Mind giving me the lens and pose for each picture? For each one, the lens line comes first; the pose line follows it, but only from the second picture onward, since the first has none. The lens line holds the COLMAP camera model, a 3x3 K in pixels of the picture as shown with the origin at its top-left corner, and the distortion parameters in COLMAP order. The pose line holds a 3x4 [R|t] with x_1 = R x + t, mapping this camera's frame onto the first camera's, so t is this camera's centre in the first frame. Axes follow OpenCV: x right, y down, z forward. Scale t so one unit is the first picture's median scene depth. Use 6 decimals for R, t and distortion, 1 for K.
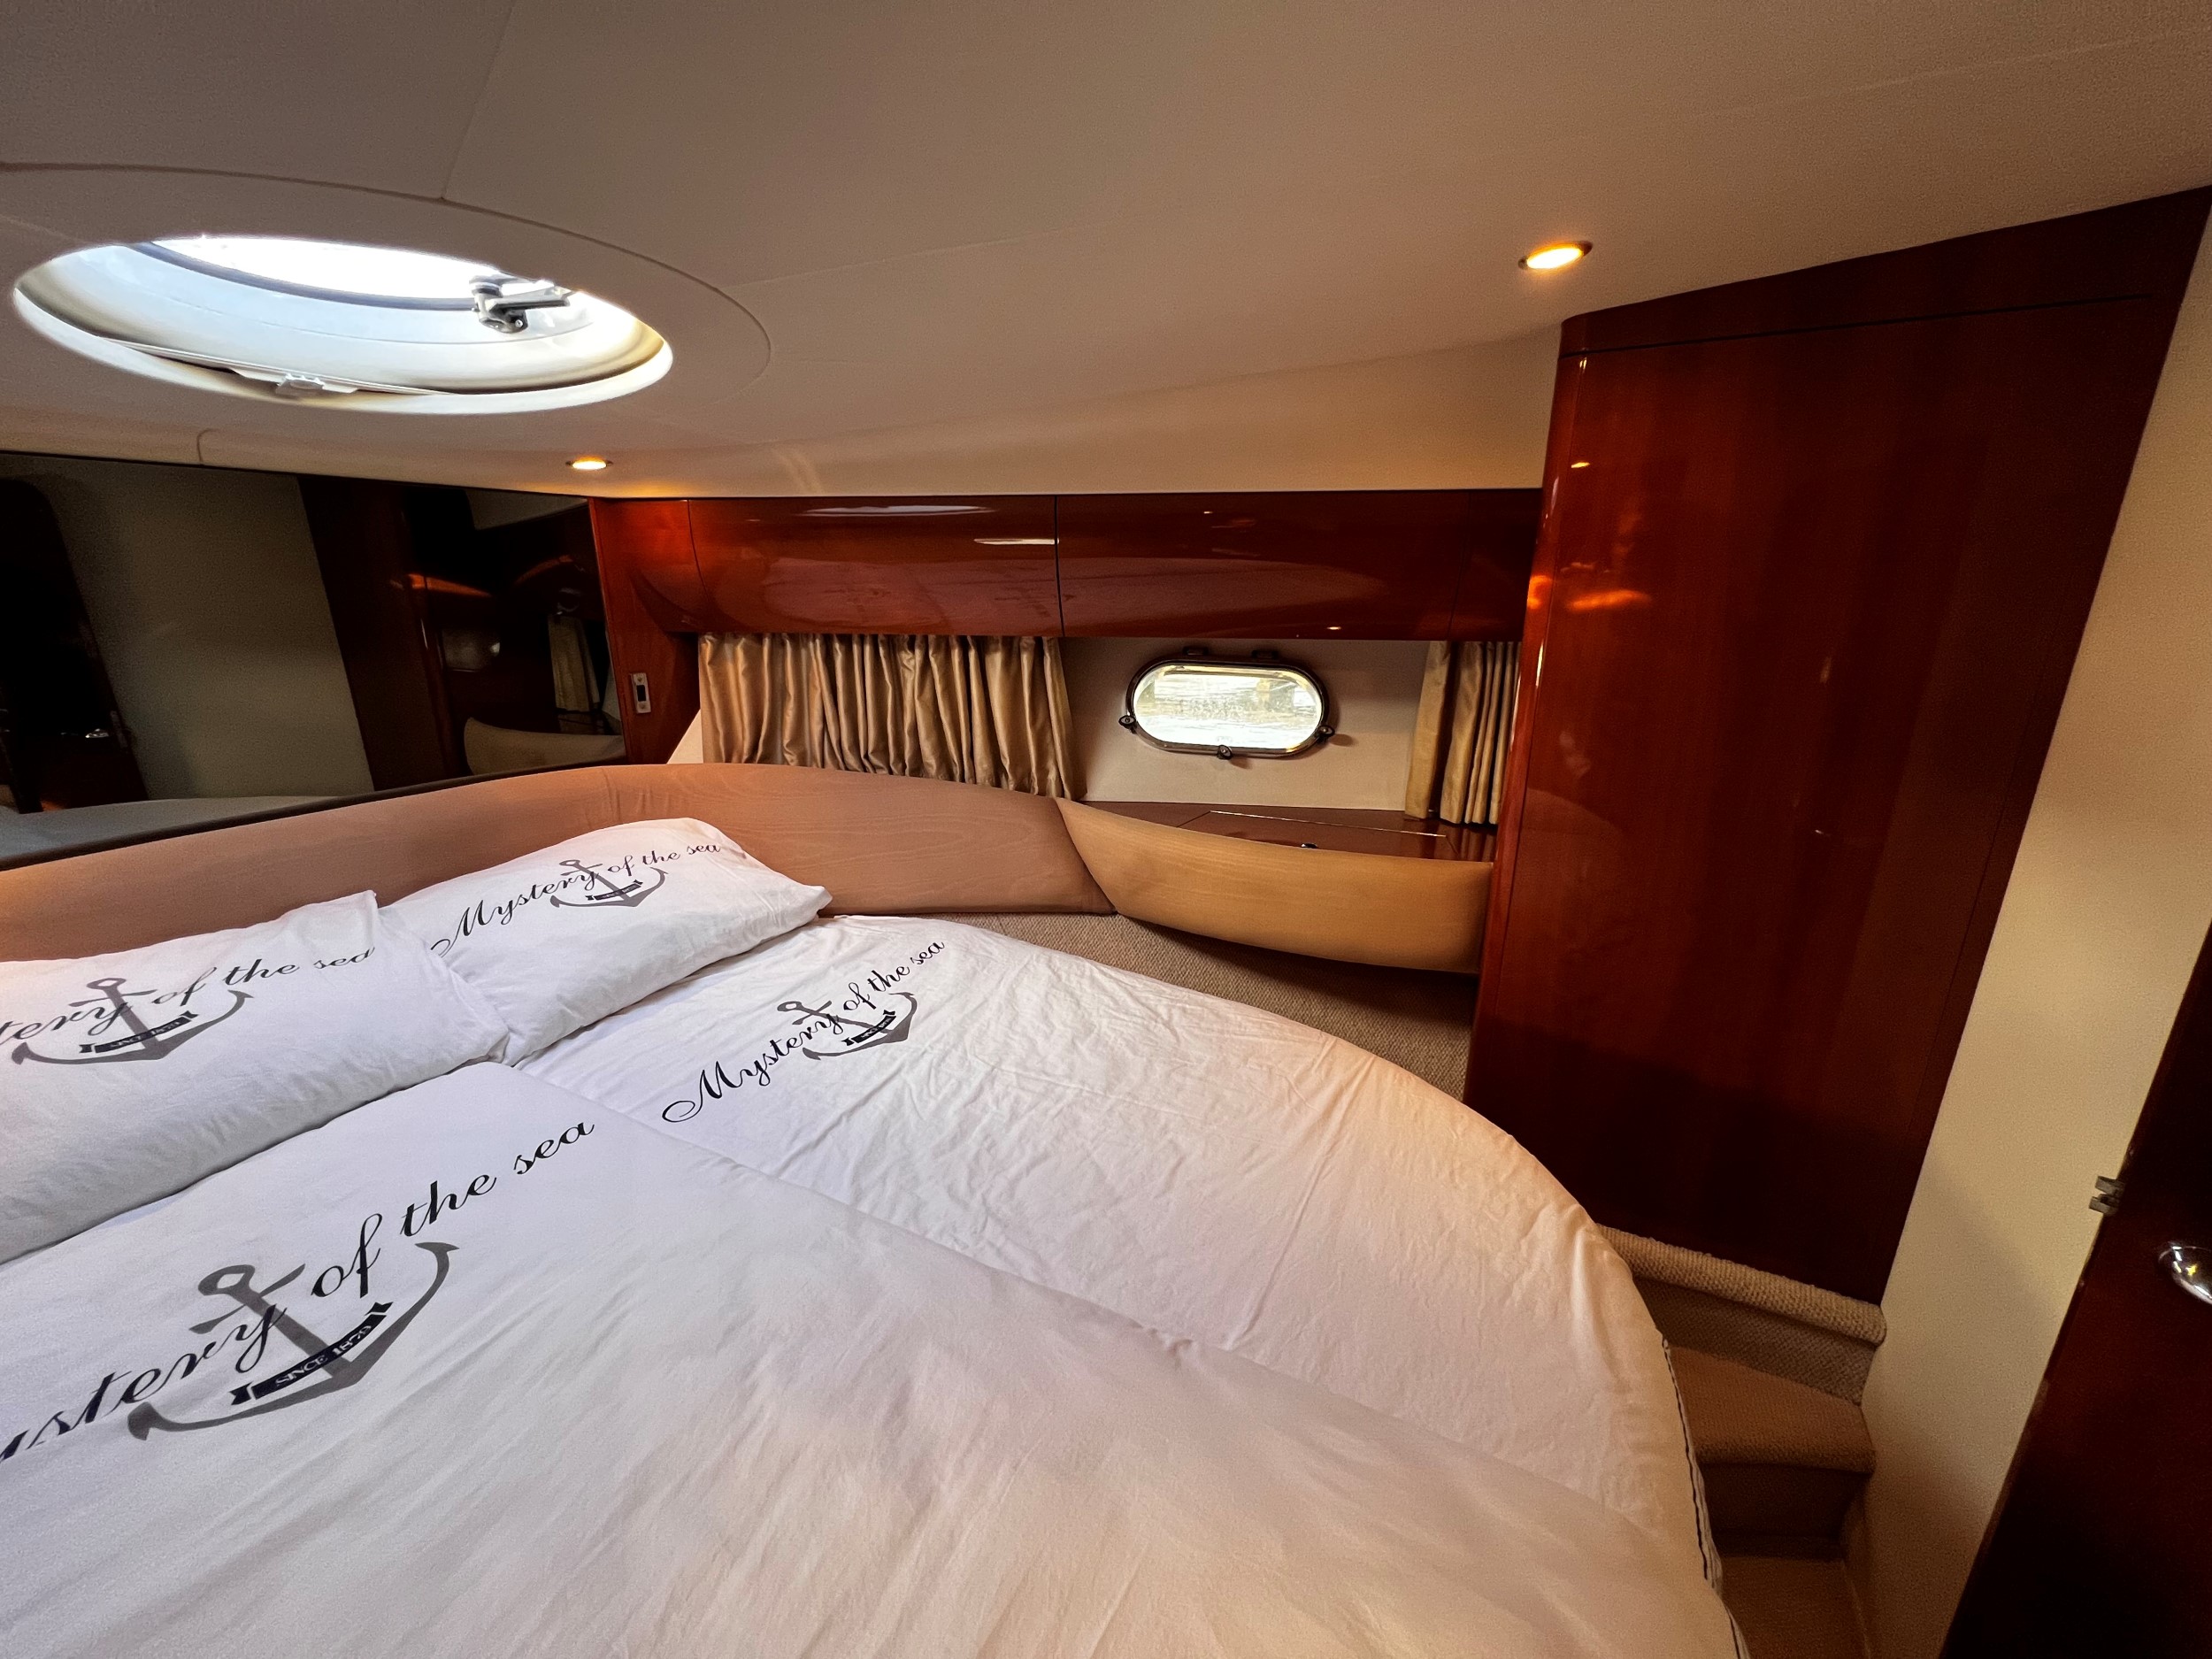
lens RADIAL K [[883.3, 0, 1103.8], [0, 883.3, 836.6], [0, 0, 1]] dist [-0.003244, -0.000129]
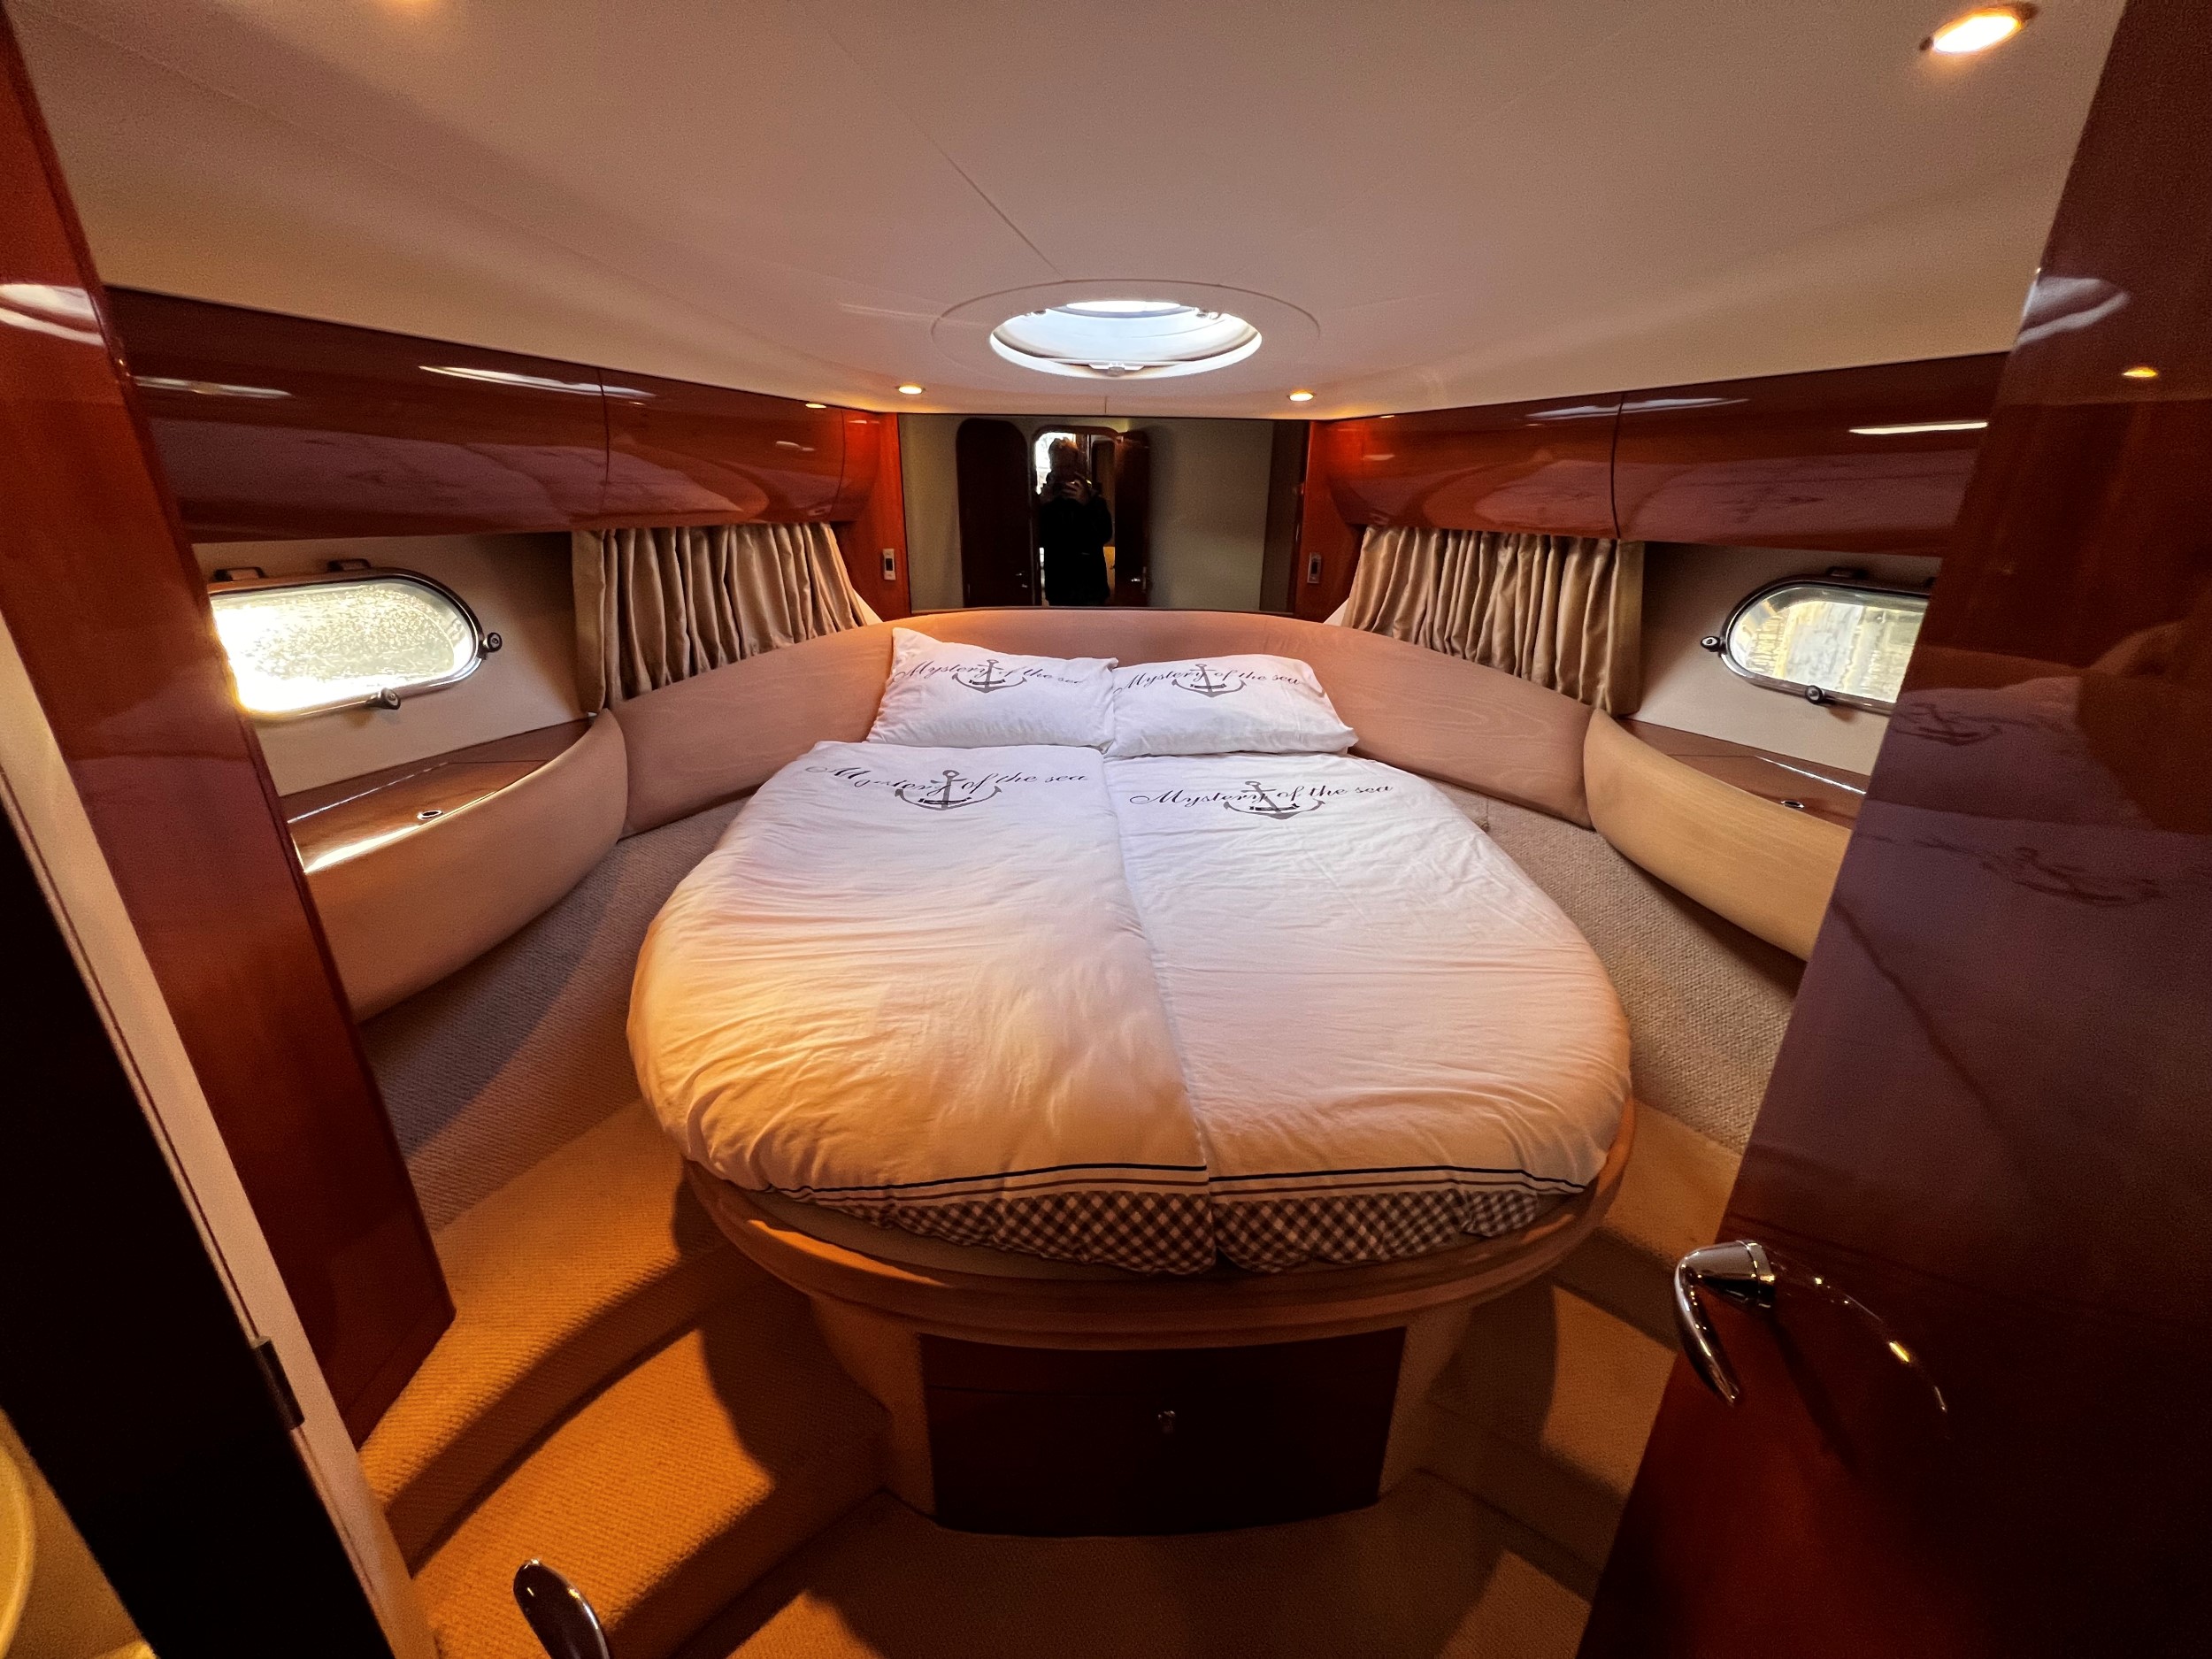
lens RADIAL K [[883.3, 0, 1105.6], [0, 883.3, 836.2], [0, 0, 1]] dist [-0.003244, -0.000129]
pose [[0.525175, 0.314978, -0.790557, 0.569268], [-0.250972, 0.944989, 0.209784, 0.026865], [0.813145, 0.088234, 0.575335, -0.011358]]
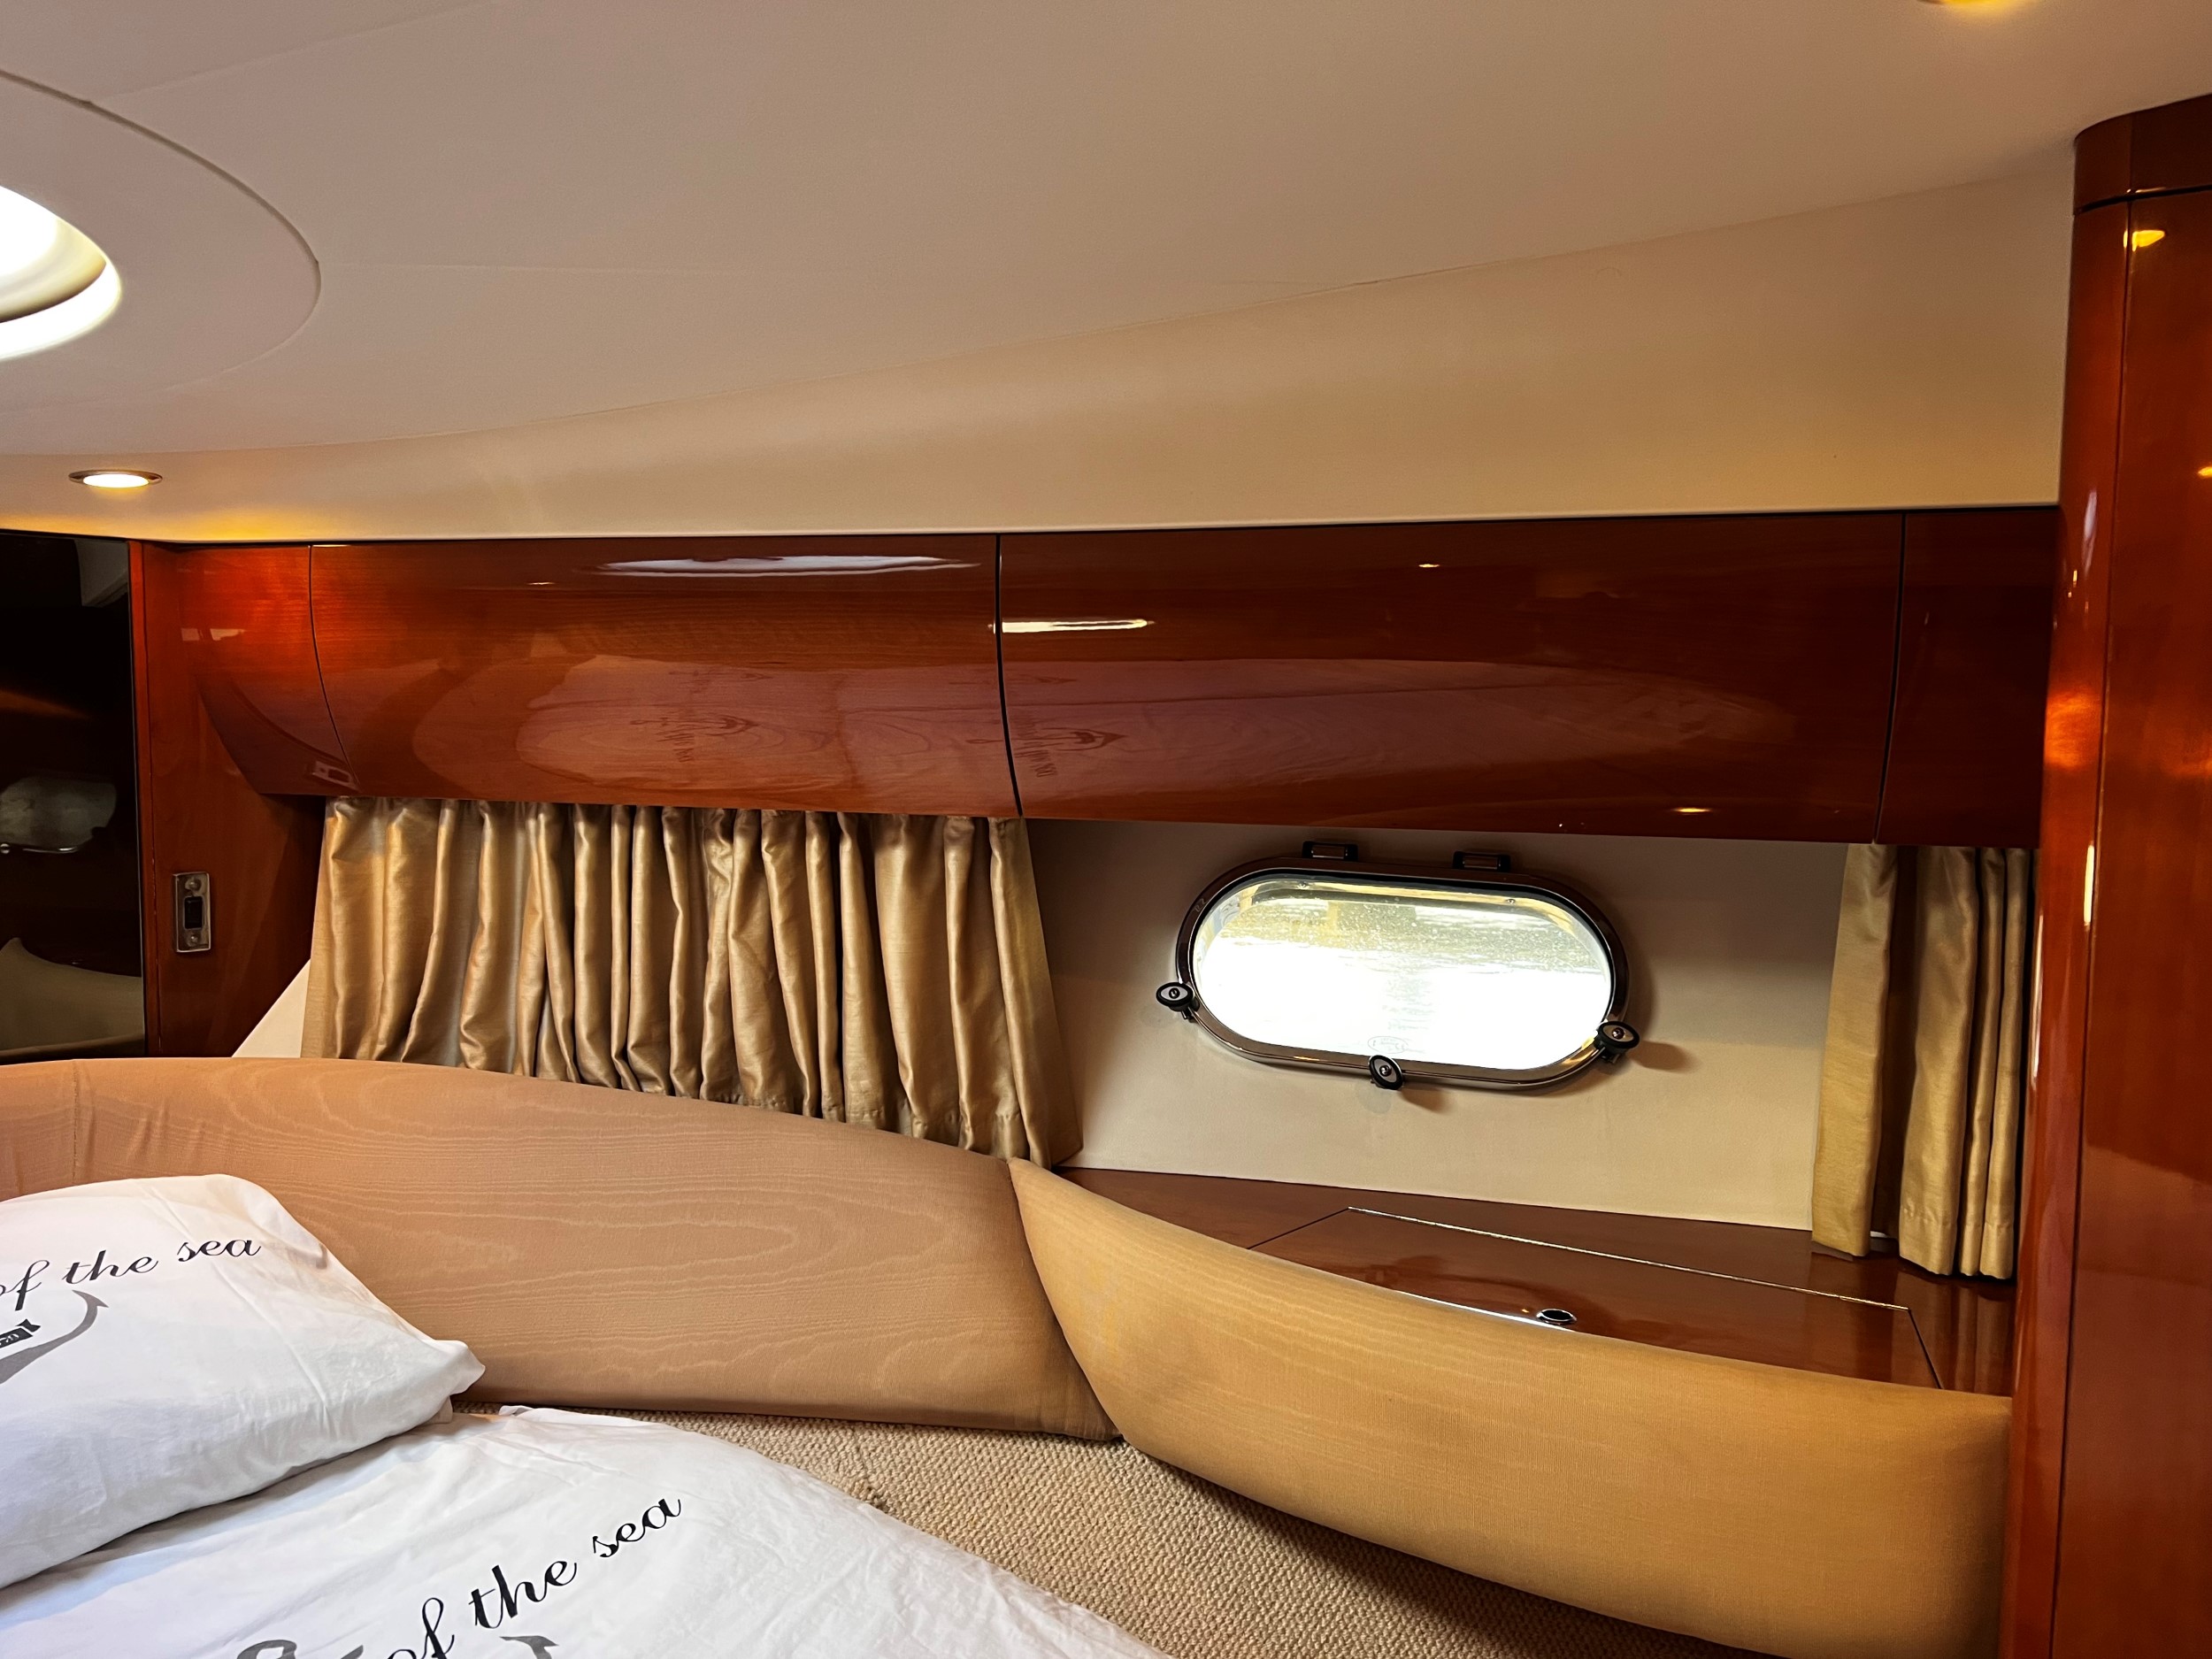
lens RADIAL K [[1669.3, 0, 1080.4], [0, 1669.3, 823.1], [0, 0, 1]] dist [0.059671, -0.068585]
pose [[0.989593, 0.018179, -0.142740, 0.120288], [-0.047955, 0.976943, -0.208043, -0.041406], [0.135667, 0.212723, 0.967648, 0.146589]]
